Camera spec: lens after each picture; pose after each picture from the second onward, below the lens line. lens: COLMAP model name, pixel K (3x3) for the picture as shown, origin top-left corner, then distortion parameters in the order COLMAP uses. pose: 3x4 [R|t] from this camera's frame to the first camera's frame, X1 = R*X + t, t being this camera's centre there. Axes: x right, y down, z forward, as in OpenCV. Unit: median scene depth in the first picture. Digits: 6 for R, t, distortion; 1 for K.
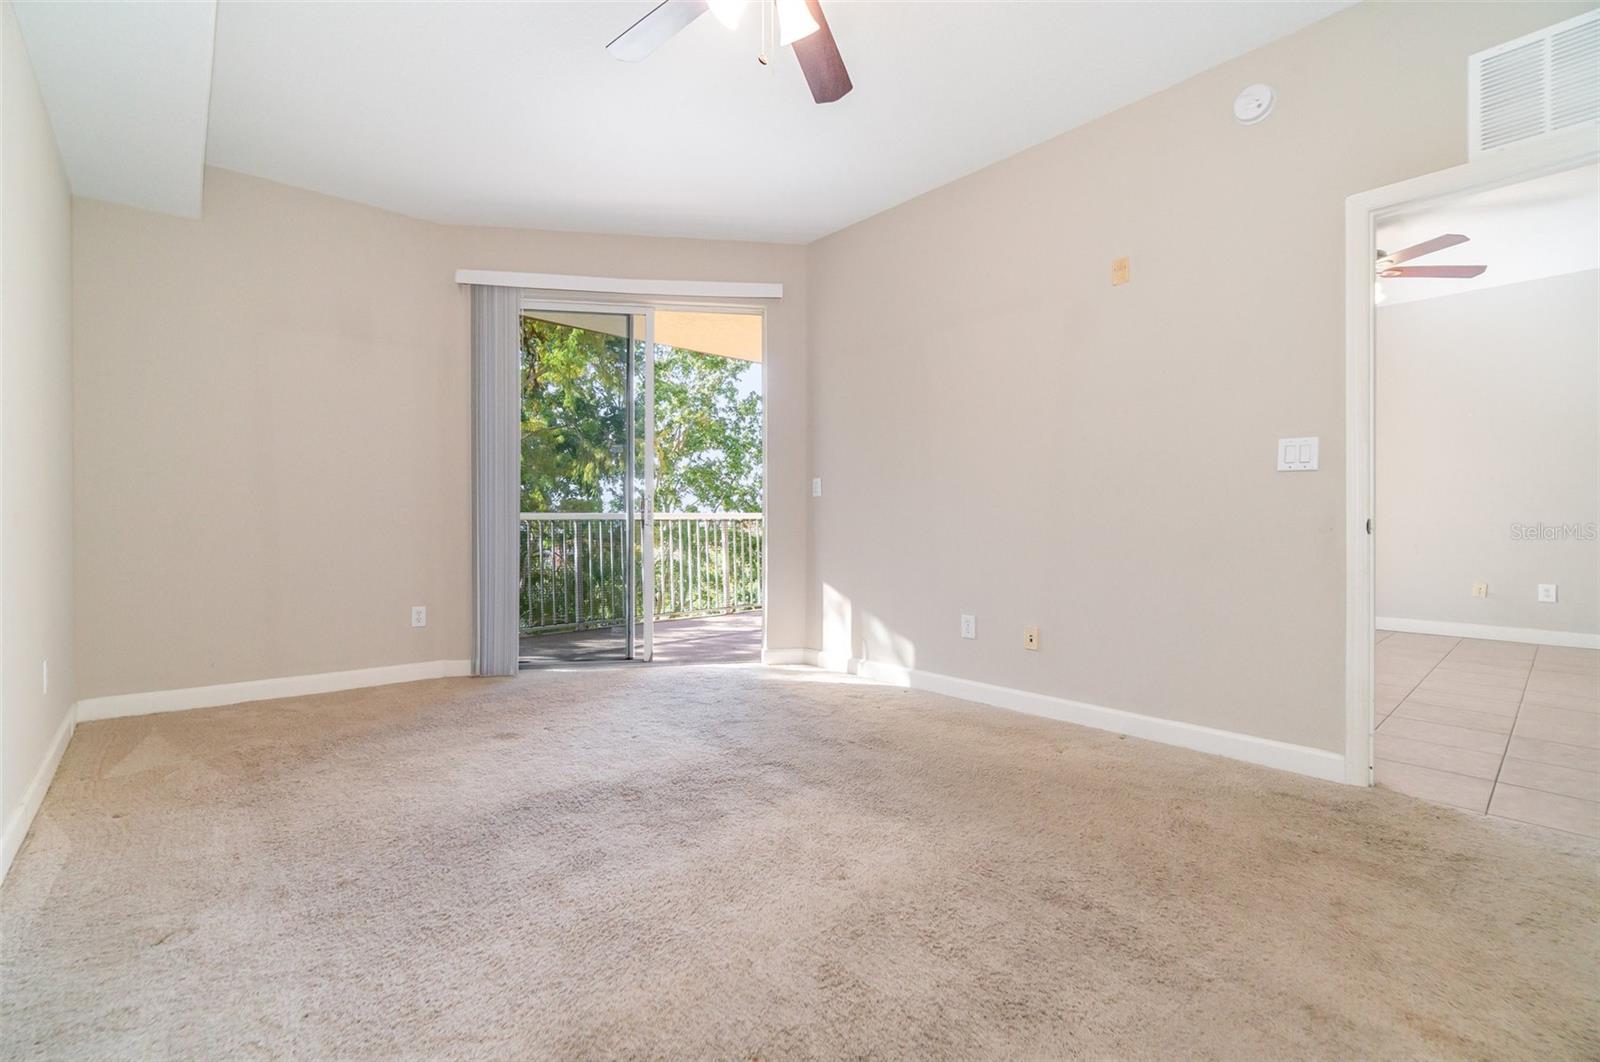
lens RADIAL K [[701.6, 0, 782.1], [0, 701.6, 528.3], [0, 0, 1]] dist [-0.002119, -0.000242]
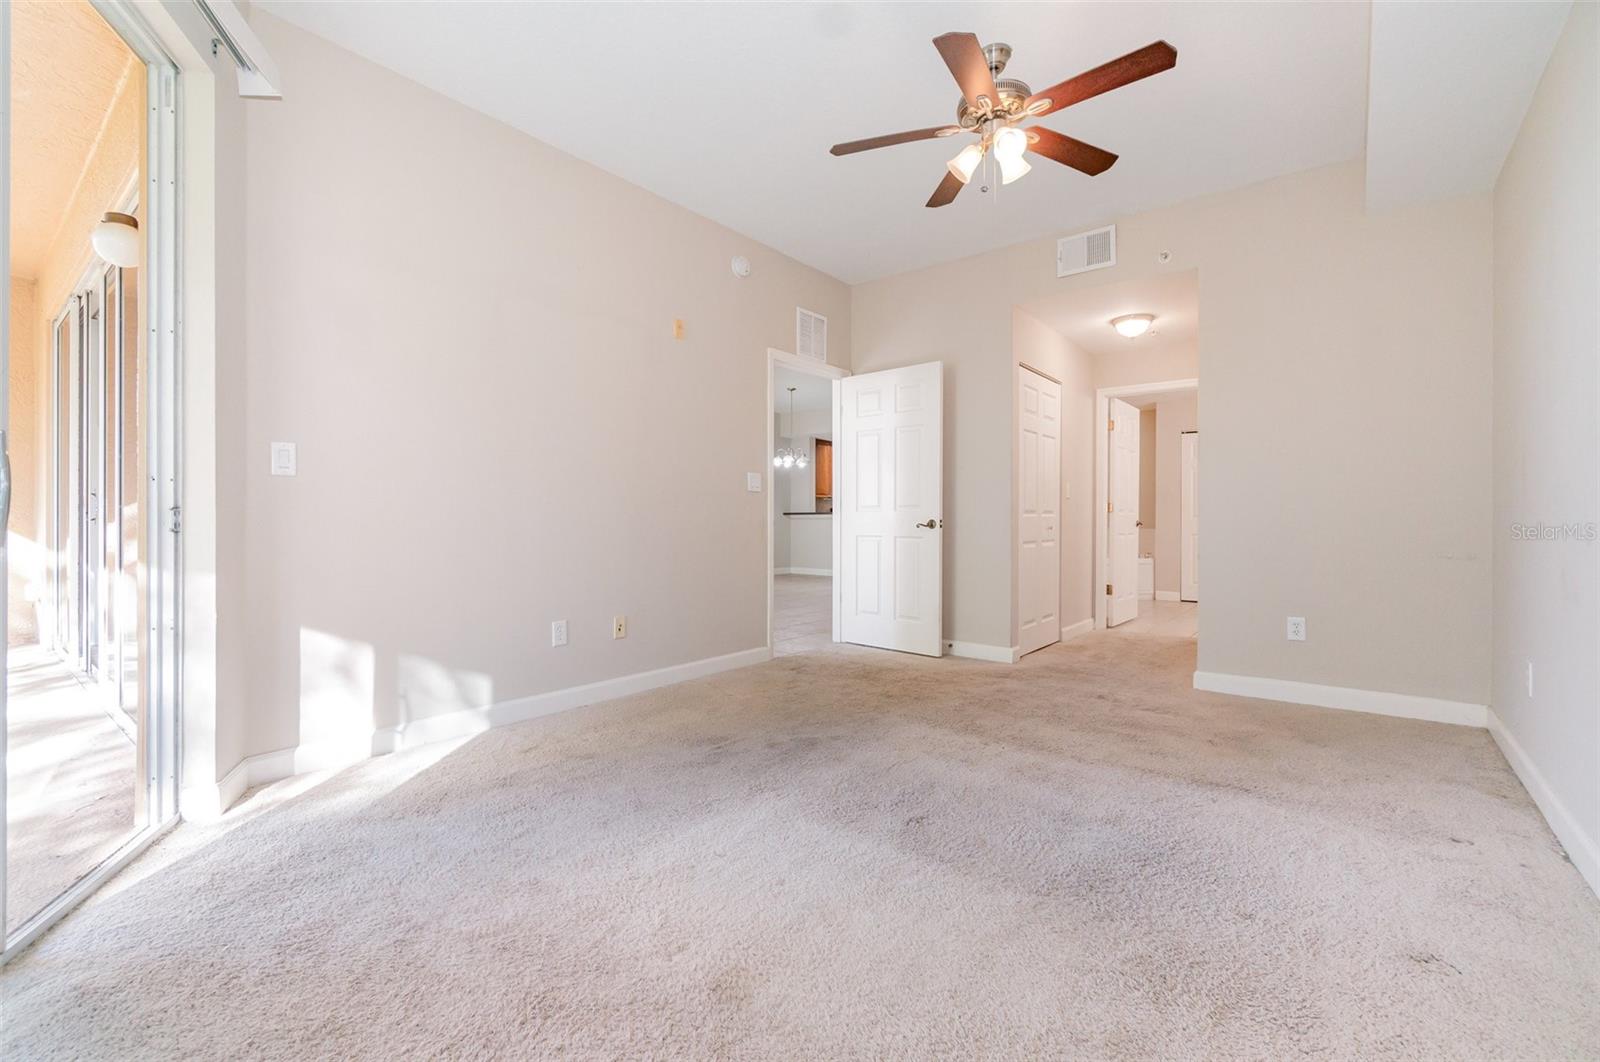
lens RADIAL K [[701.6, 0, 782.1], [0, 701.6, 528.3], [0, 0, 1]] dist [-0.002119, -0.000242]
pose [[-0.197989, -0.009248, 0.980161, -0.599427], [0.016866, 0.999775, 0.012840, -0.004777], [-0.980059, 0.019074, -0.197788, 0.768245]]
